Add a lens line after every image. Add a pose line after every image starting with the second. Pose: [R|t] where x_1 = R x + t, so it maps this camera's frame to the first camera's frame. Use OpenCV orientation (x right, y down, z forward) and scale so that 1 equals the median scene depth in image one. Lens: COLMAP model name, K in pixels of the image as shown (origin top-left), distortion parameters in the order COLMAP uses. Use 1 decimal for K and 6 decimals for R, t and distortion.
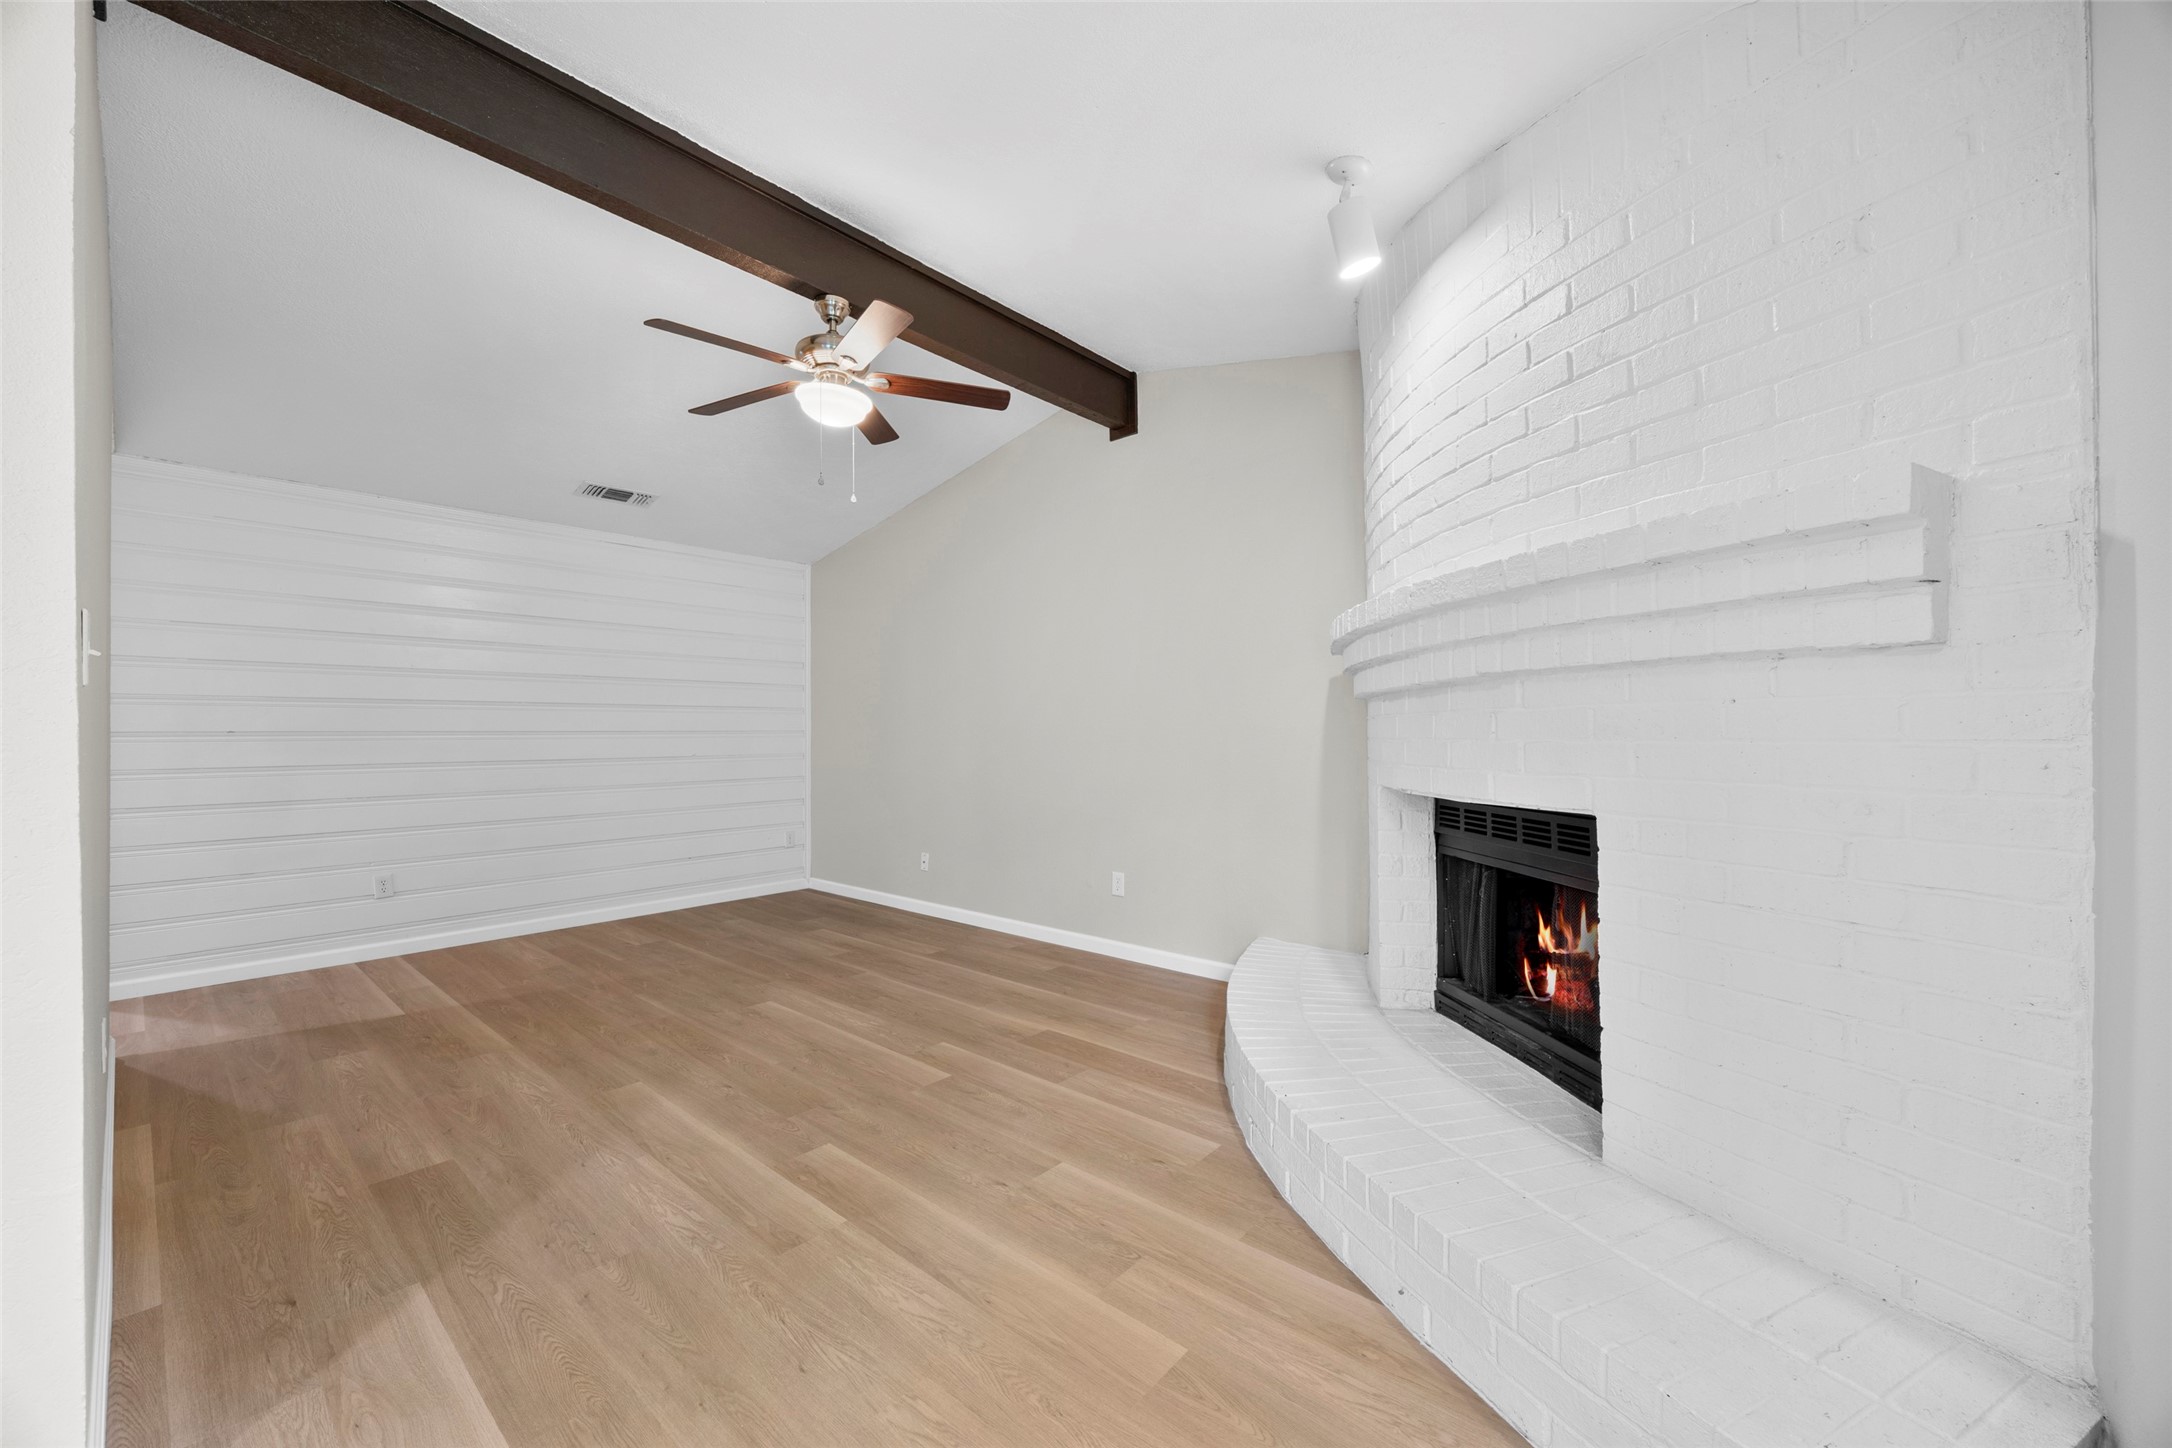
lens RADIAL K [[827.2, 0, 1086.0], [0, 827.2, 724.0], [0, 0, 1]] dist [-0.000203, 0.000181]
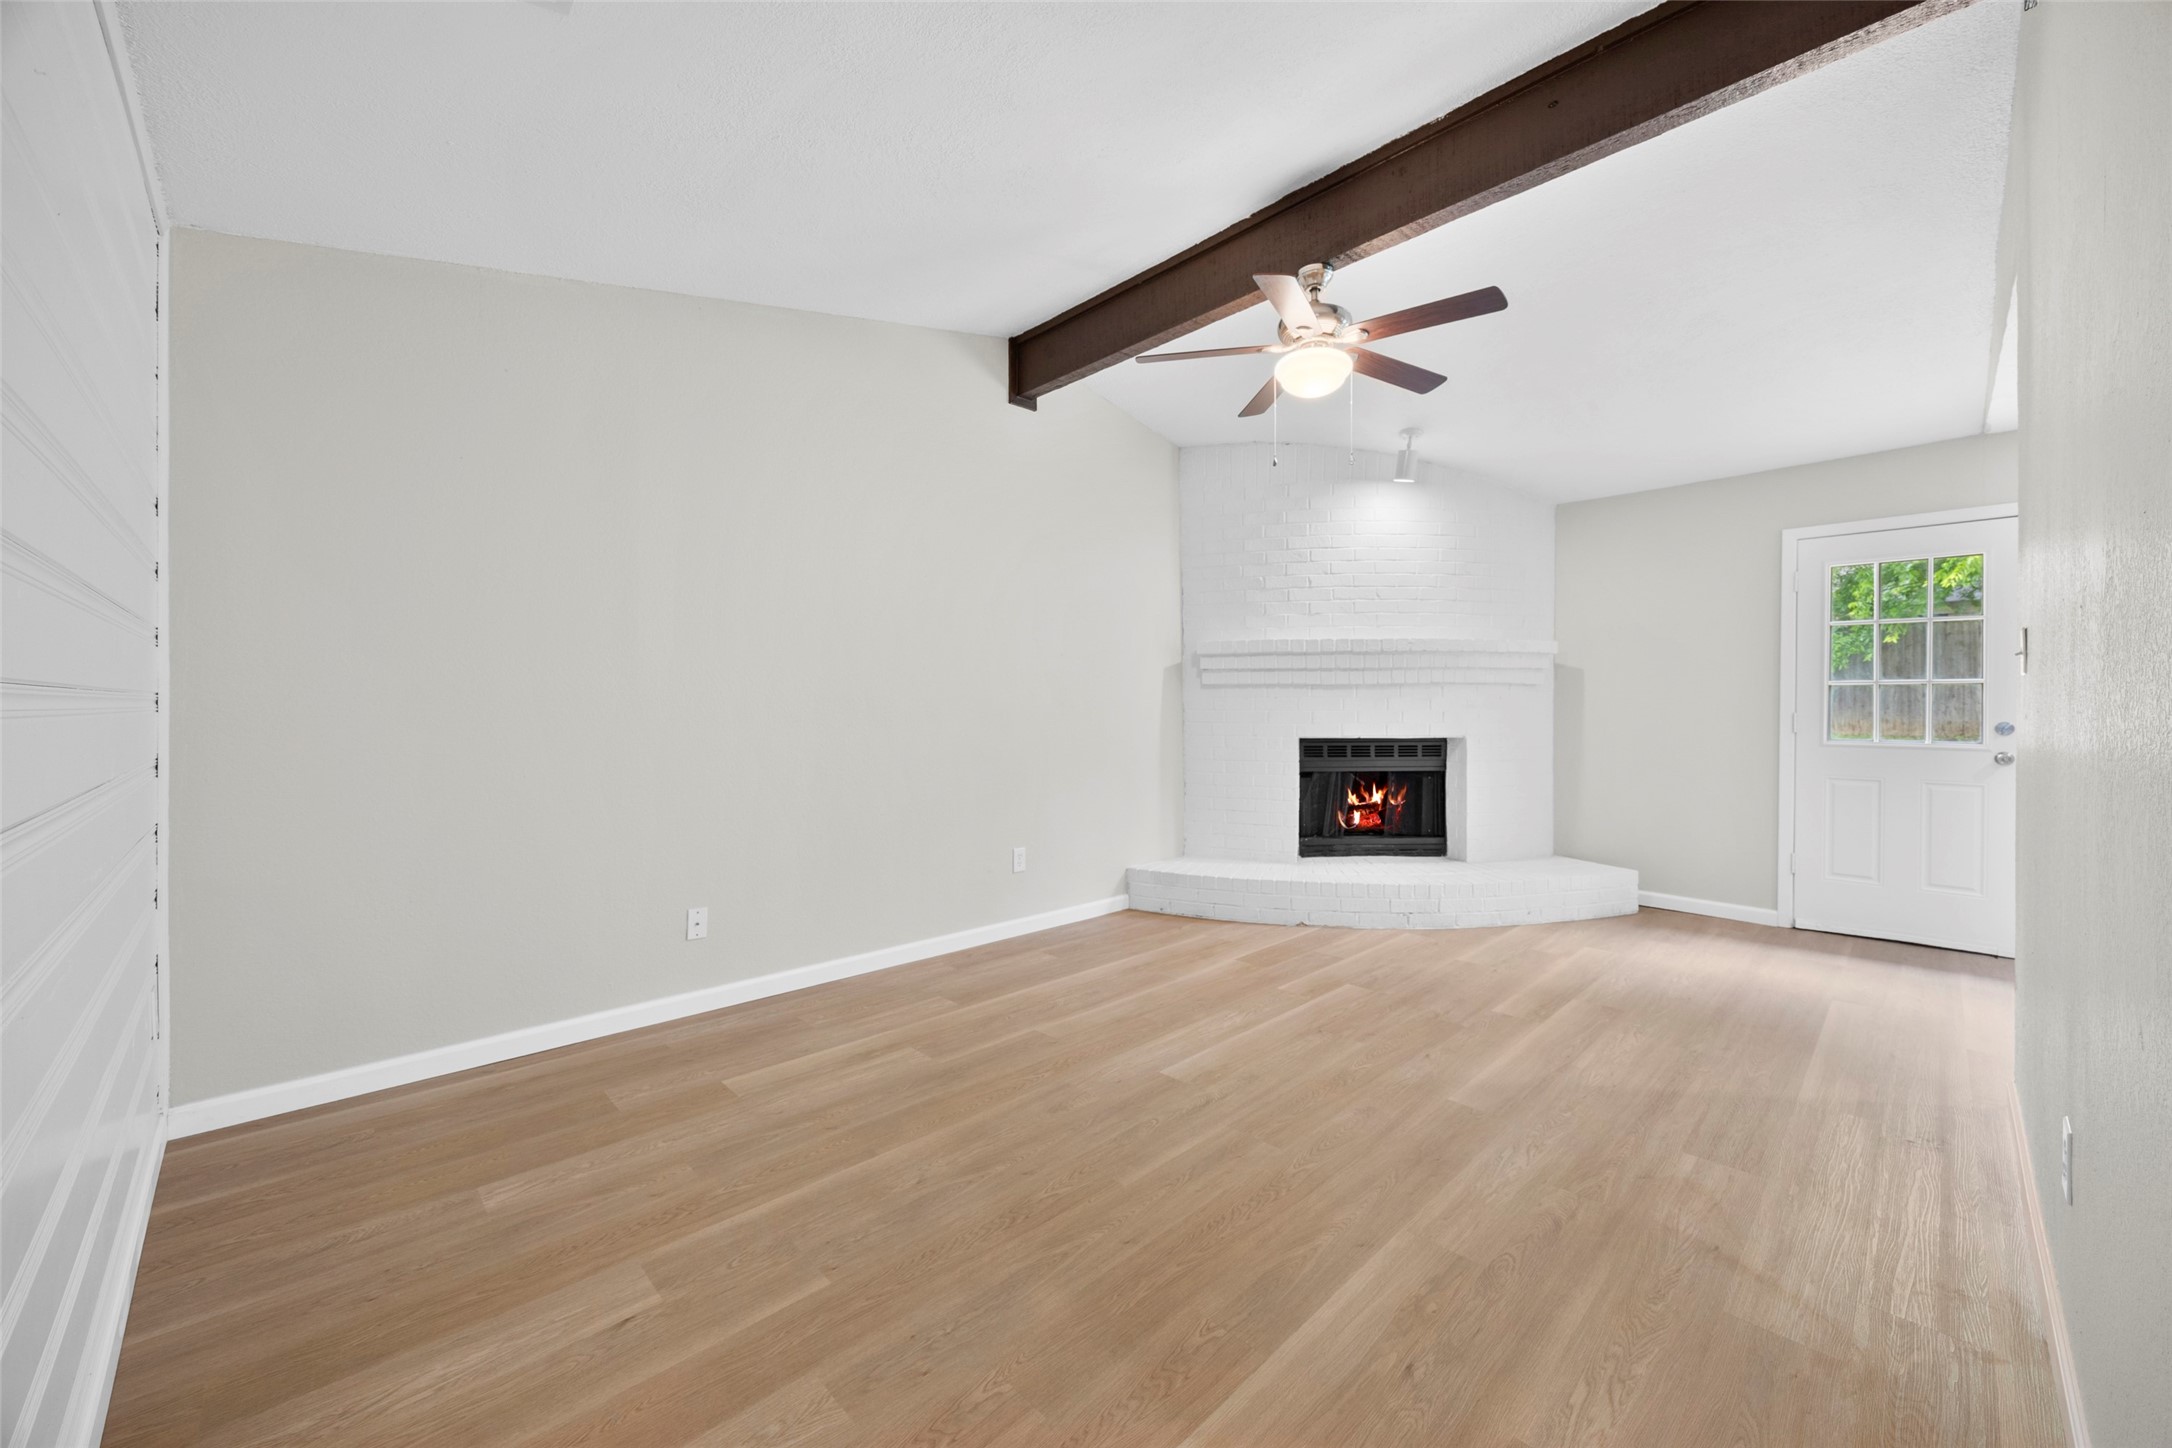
lens RADIAL K [[828.6, 0, 1078.7], [0, 828.6, 708.4], [0, 0, 1]] dist [0.000492, 0.000181]
pose [[0.092338, 0.002234, 0.995725, -1.300898], [-0.014988, 0.999887, -0.000853, 0.018790], [-0.995615, -0.014845, 0.092361, 1.174172]]
